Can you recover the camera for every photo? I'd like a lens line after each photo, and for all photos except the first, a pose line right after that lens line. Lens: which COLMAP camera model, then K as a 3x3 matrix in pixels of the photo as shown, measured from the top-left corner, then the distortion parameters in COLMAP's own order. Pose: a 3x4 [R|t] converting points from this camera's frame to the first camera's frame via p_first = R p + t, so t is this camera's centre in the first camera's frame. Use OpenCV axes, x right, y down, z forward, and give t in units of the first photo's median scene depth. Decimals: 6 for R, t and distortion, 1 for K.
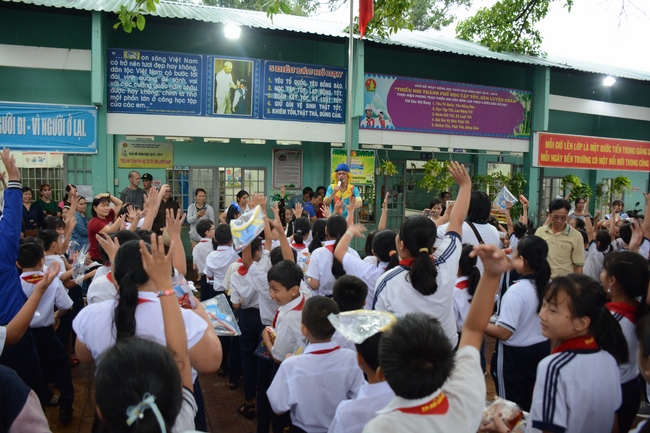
lens RADIAL K [[511.8, 0, 325.0], [0, 511.8, 216.5], [0, 0, 1]] dist [-0.143252, 0.100633]
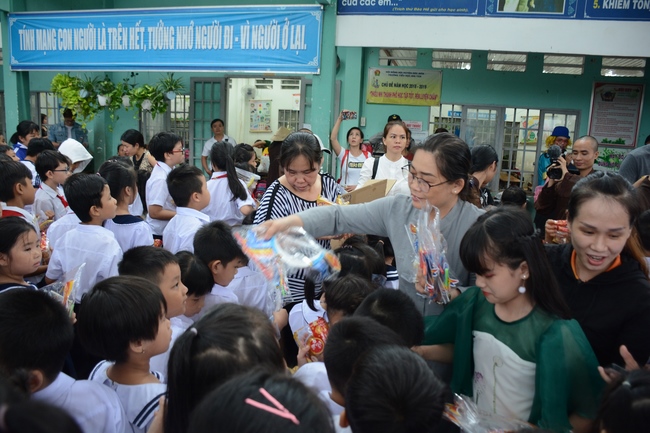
lens RADIAL K [[511.8, 0, 325.0], [0, 511.8, 216.5], [0, 0, 1]] dist [-0.143252, 0.100633]
pose [[0.838474, 0.117900, -0.532034, -0.043946], [-0.076701, 0.992129, 0.098979, 0.000404], [0.539516, -0.042184, 0.840918, 0.344119]]
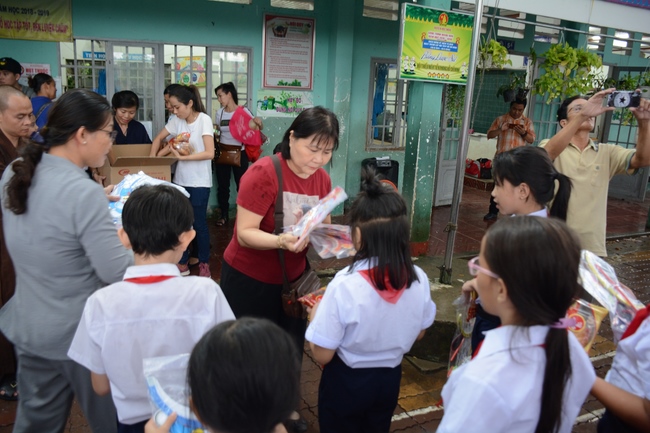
lens RADIAL K [[511.8, 0, 325.0], [0, 511.8, 216.5], [0, 0, 1]] dist [-0.143252, 0.100633]
pose [[0.994323, 0.002394, 0.106375, -0.112126], [-0.021046, 0.984420, 0.174570, -0.016089], [-0.104299, -0.175818, 0.978882, 0.512005]]
